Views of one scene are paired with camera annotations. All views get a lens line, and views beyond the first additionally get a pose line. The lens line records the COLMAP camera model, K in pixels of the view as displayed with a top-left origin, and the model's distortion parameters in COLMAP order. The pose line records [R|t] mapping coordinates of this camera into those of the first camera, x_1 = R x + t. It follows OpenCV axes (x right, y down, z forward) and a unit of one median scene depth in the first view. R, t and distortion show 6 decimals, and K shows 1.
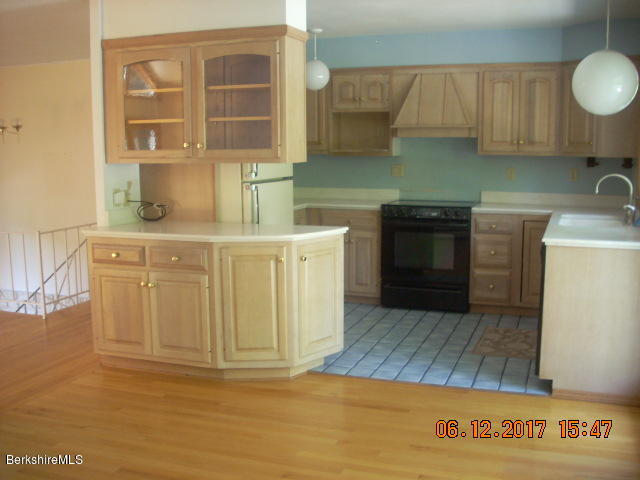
lens RADIAL K [[701.9, 0, 317.7], [0, 701.9, 259.3], [0, 0, 1]] dist [-0.151939, 0.071169]
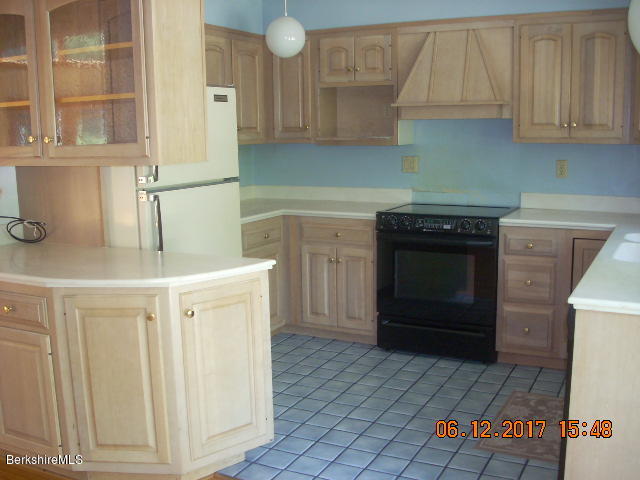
lens RADIAL K [[701.9, 0, 317.7], [0, 701.9, 259.3], [0, 0, 1]] dist [-0.151939, 0.071169]
pose [[0.991875, 0.010365, -0.126793, 0.127894], [-0.007252, 0.999661, 0.024990, -0.048939], [0.127009, -0.023868, 0.991614, 0.276626]]
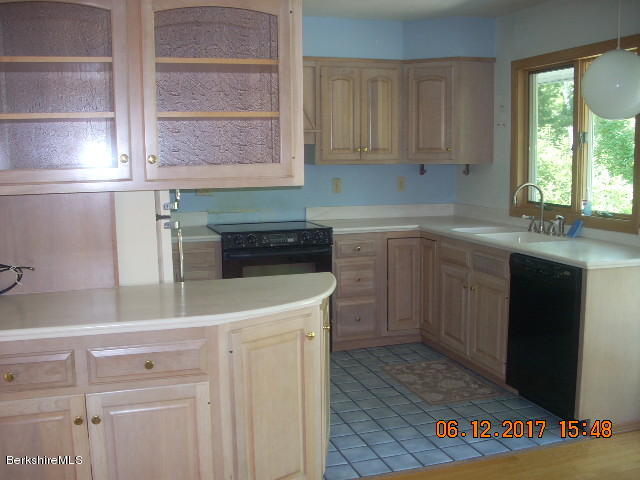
lens RADIAL K [[701.9, 0, 317.7], [0, 701.9, 259.3], [0, 0, 1]] dist [-0.151939, 0.071169]
pose [[0.788990, -0.098492, 0.606461, -0.306228], [0.105769, 0.994105, 0.023844, -0.059376], [-0.605234, 0.045332, 0.794756, 0.343490]]
